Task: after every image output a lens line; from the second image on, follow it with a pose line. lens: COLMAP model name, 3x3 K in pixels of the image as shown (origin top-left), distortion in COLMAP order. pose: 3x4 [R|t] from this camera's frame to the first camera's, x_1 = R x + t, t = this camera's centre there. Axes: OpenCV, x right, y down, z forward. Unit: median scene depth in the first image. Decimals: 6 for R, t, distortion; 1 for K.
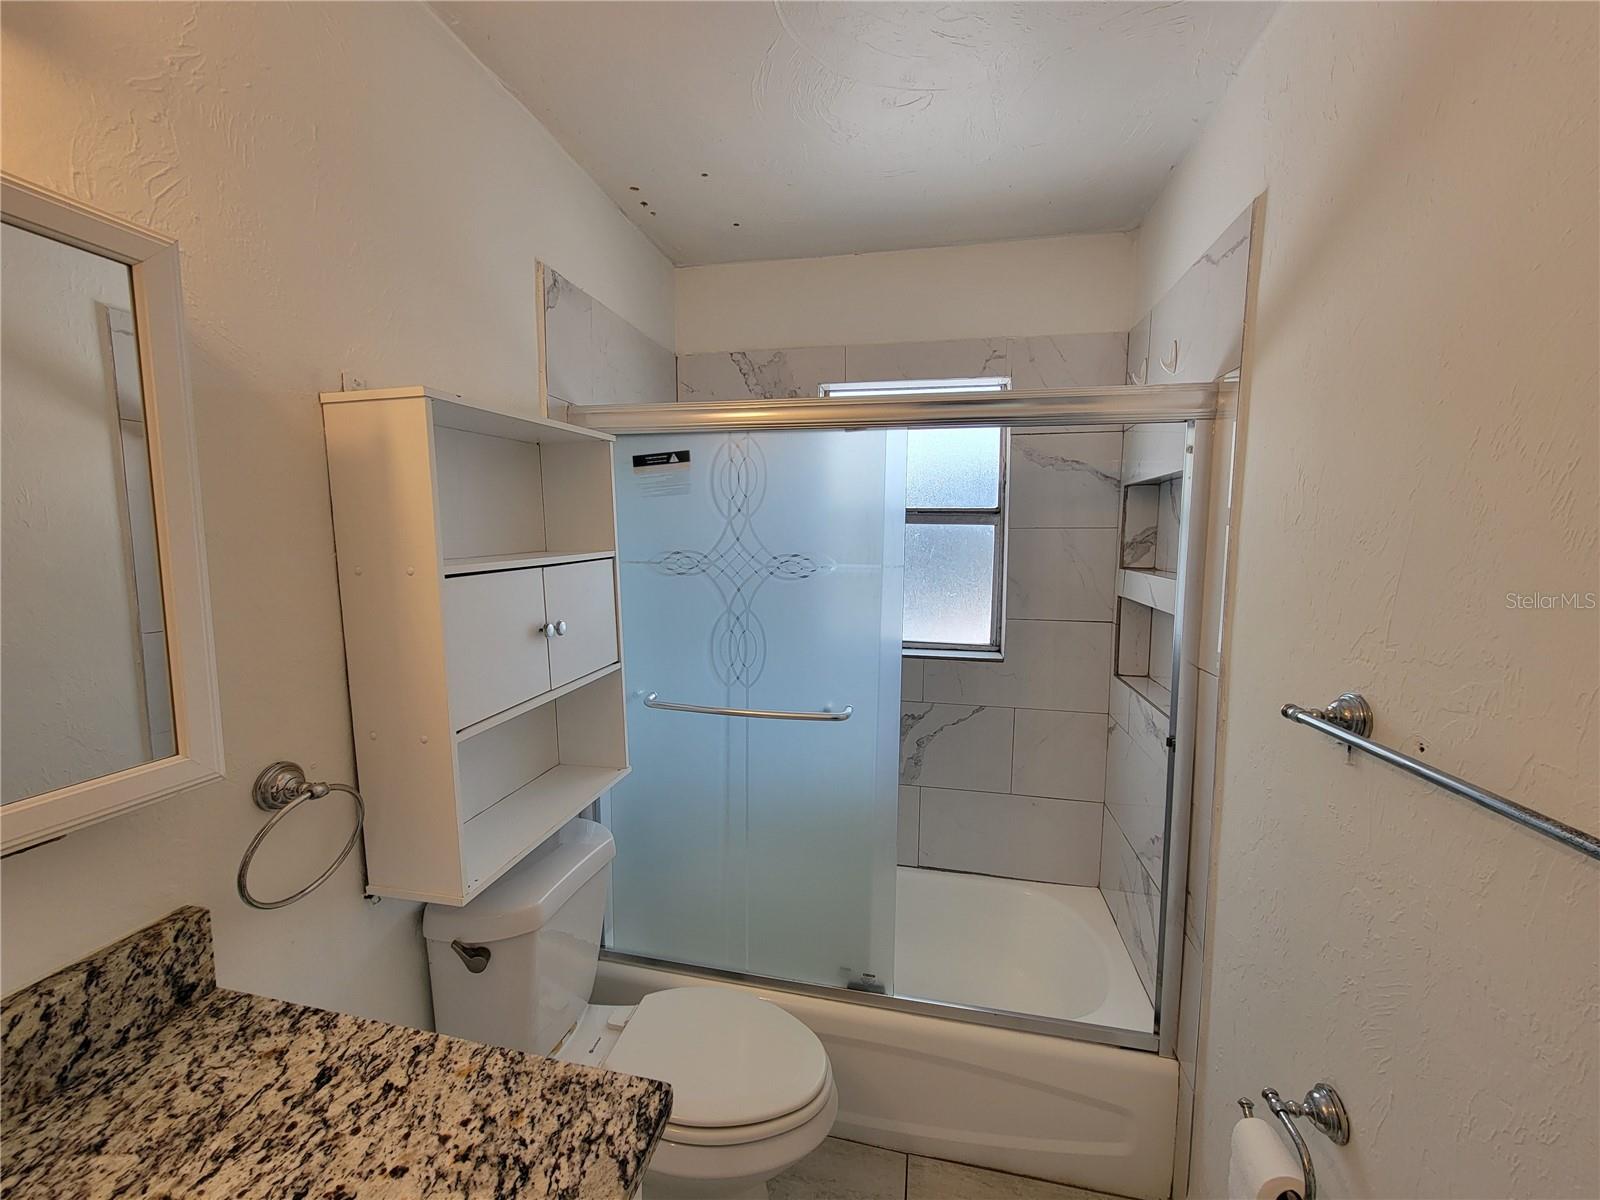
lens RADIAL K [[651.5, 0, 796.3], [0, 651.5, 597.3], [0, 0, 1]] dist [-0.002839, 0.002692]
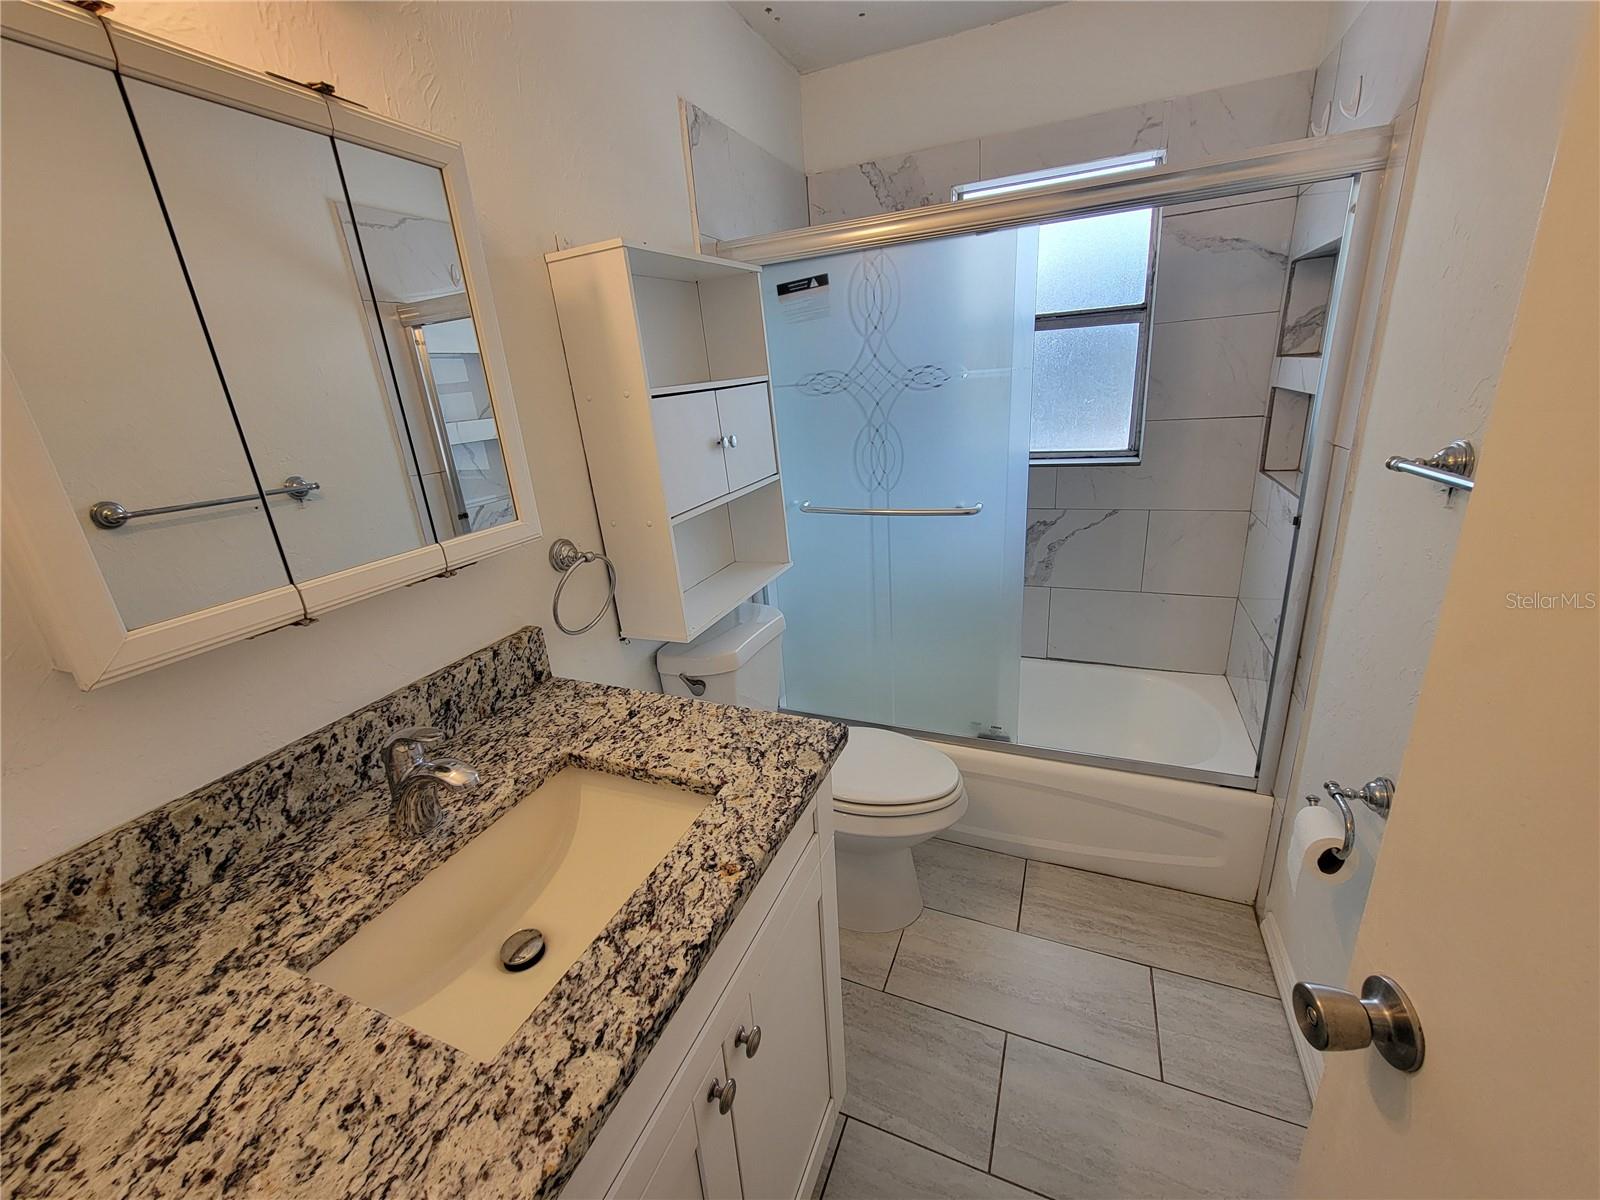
lens RADIAL K [[651.5, 0, 794.7], [0, 651.5, 596.1], [0, 0, 1]] dist [-0.002839, 0.002692]
pose [[0.977291, -0.012062, -0.211559, 0.007319], [0.060653, 0.972531, 0.224734, 0.074079], [0.203037, -0.232462, 0.951177, -0.246785]]
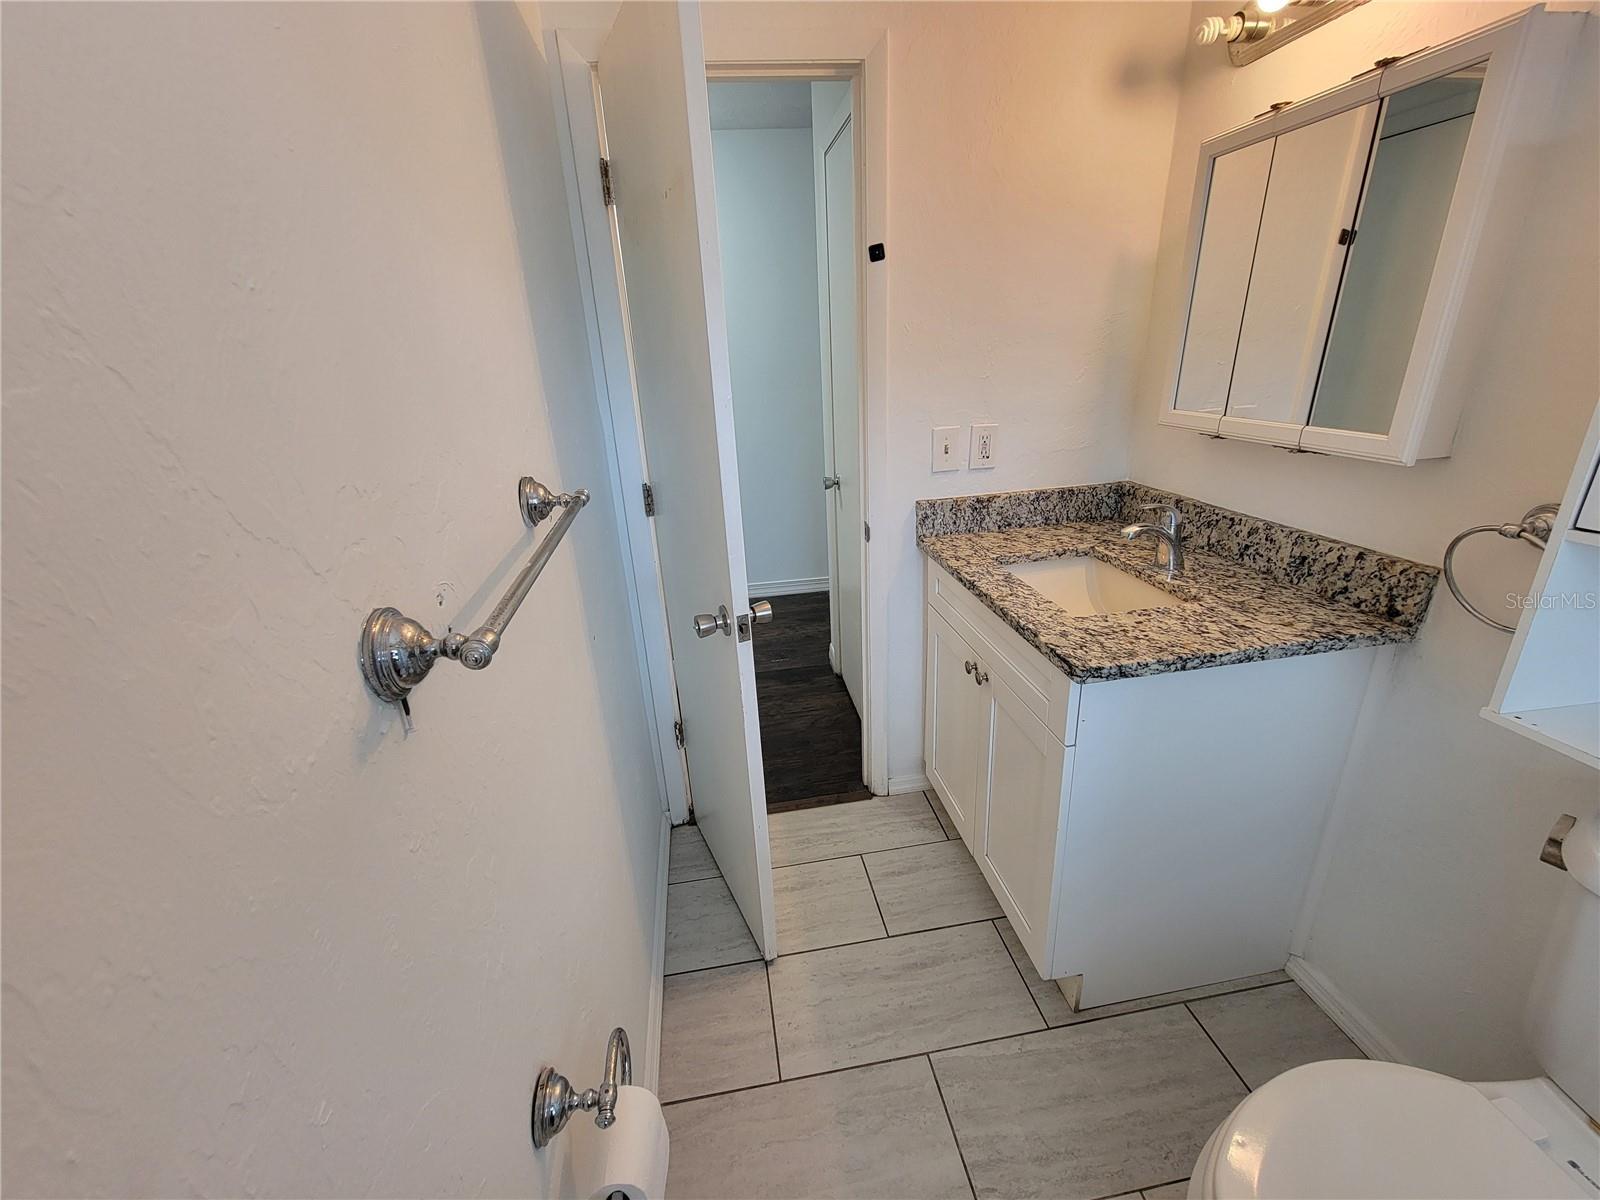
lens RADIAL K [[651.5, 0, 799.4], [0, 651.5, 601.2], [0, 0, 1]] dist [-0.002839, 0.002692]
pose [[-0.932831, 0.175728, -0.314557, 0.587641], [0.017535, 0.894113, 0.447498, -0.078988], [0.359888, 0.411924, -0.837138, 1.289462]]
